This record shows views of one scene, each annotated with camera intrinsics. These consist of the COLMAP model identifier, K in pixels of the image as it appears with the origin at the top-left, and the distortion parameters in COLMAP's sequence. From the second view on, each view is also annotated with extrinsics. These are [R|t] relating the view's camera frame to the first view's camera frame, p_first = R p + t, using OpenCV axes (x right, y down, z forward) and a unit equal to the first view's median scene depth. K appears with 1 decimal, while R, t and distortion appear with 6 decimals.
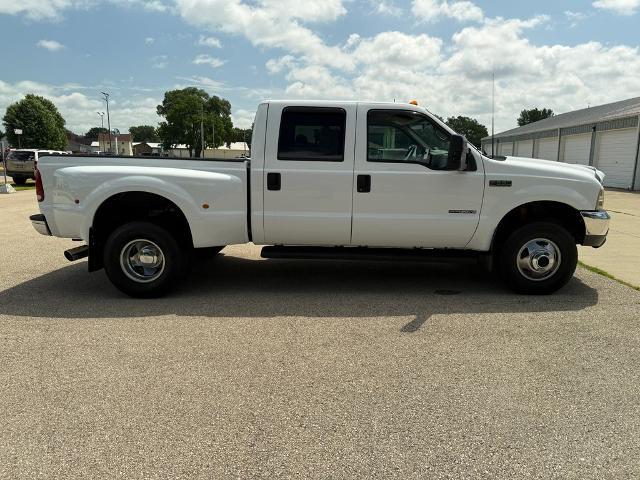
lens RADIAL K [[470.7, 0, 287.8], [0, 470.7, 240.7], [0, 0, 1]] dist [-0.001841, 0.003407]
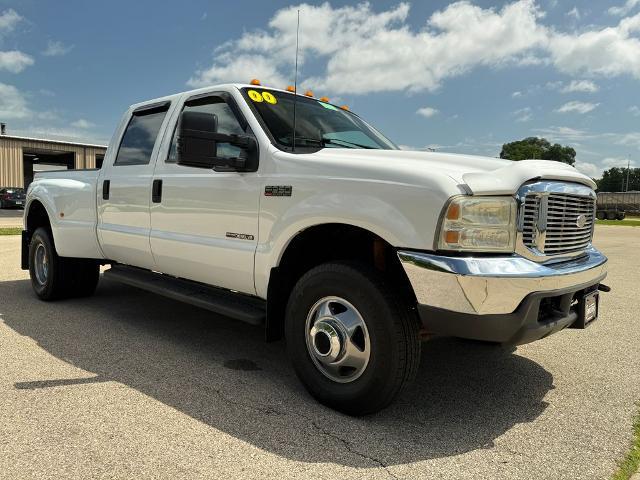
lens RADIAL K [[474.0, 0, 289.8], [0, 474.0, 224.7], [0, 0, 1]] dist [0.053441, 0.000039]
pose [[0.754361, 0.049510, -0.654590, 0.814949], [-0.148342, 0.984216, -0.096511, -0.024693], [0.639479, 0.169907, 0.749798, 0.551375]]
